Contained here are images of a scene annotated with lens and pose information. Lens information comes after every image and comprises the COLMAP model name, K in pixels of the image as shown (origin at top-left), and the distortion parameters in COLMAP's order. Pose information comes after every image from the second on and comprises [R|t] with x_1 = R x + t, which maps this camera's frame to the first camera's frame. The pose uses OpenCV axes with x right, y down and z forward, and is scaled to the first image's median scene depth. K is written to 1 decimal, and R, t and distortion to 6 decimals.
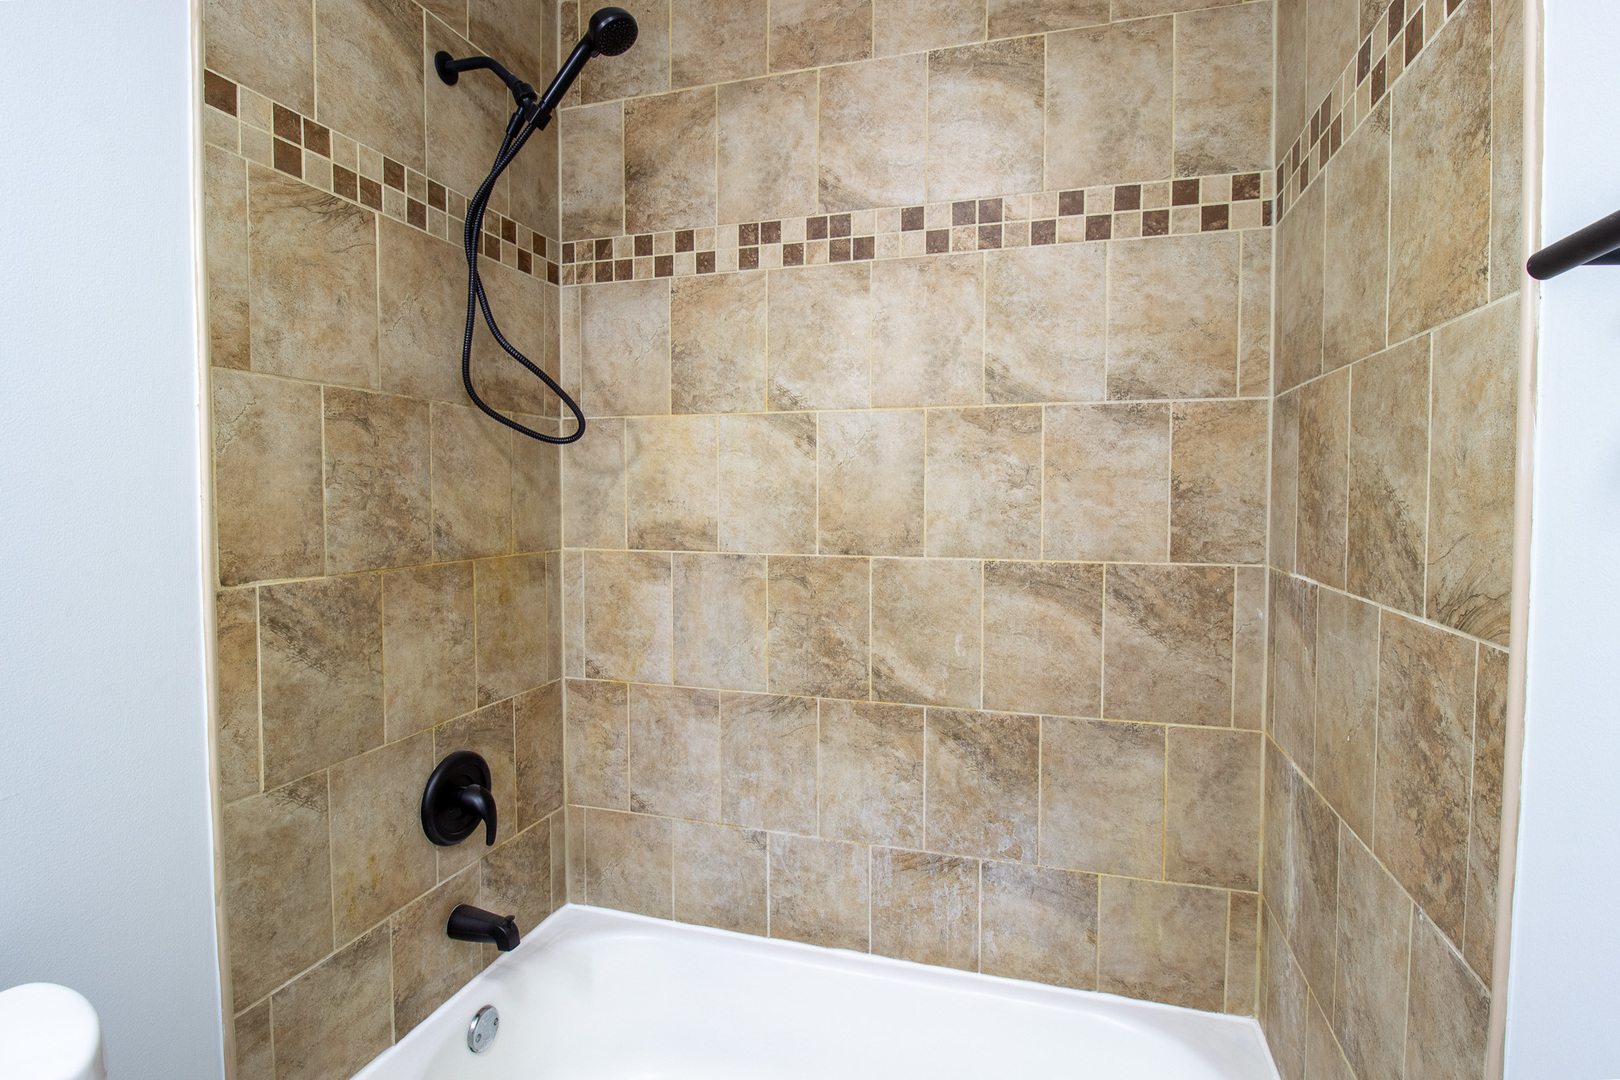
lens RADIAL K [[768.4, 0, 800.6], [0, 768.4, 529.8], [0, 0, 1]] dist [-0.002496, -0.010015]
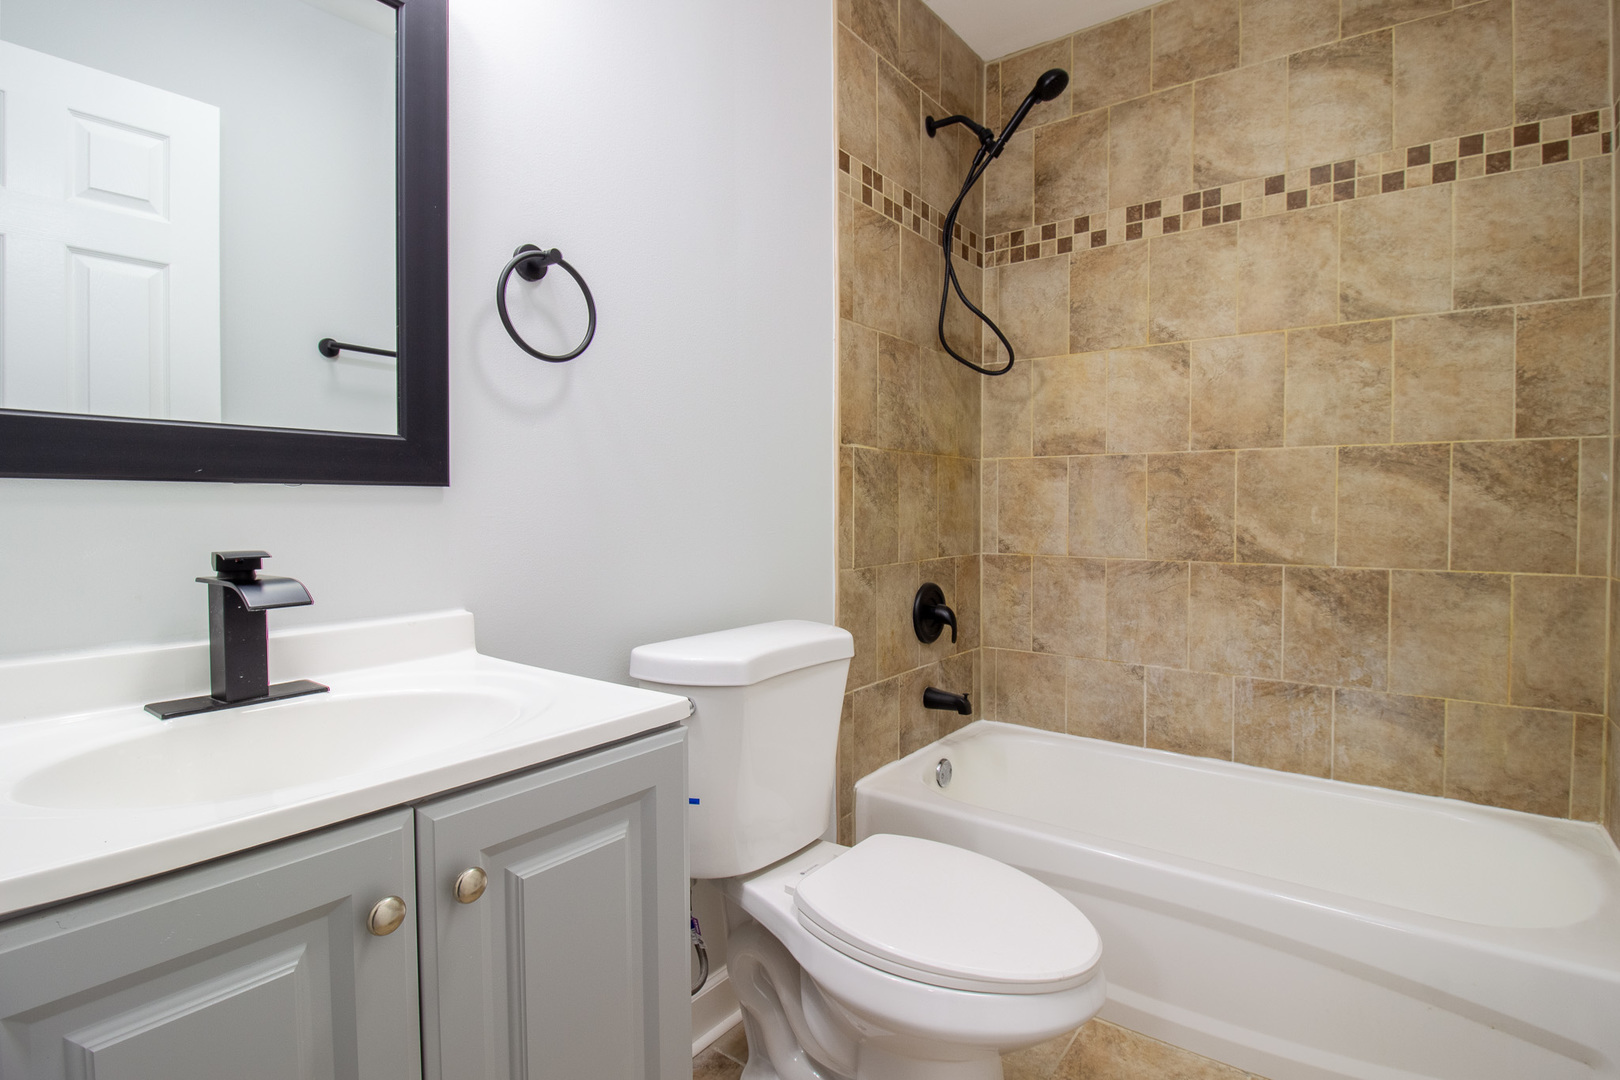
lens RADIAL K [[768.4, 0, 825.1], [0, 768.4, 534.2], [0, 0, 1]] dist [-0.002496, -0.010015]
pose [[0.946953, 0.006618, -0.321305, -0.156173], [-0.009743, 0.999920, -0.008119, 0.204770], [0.321225, 0.010819, 0.946941, -0.465897]]
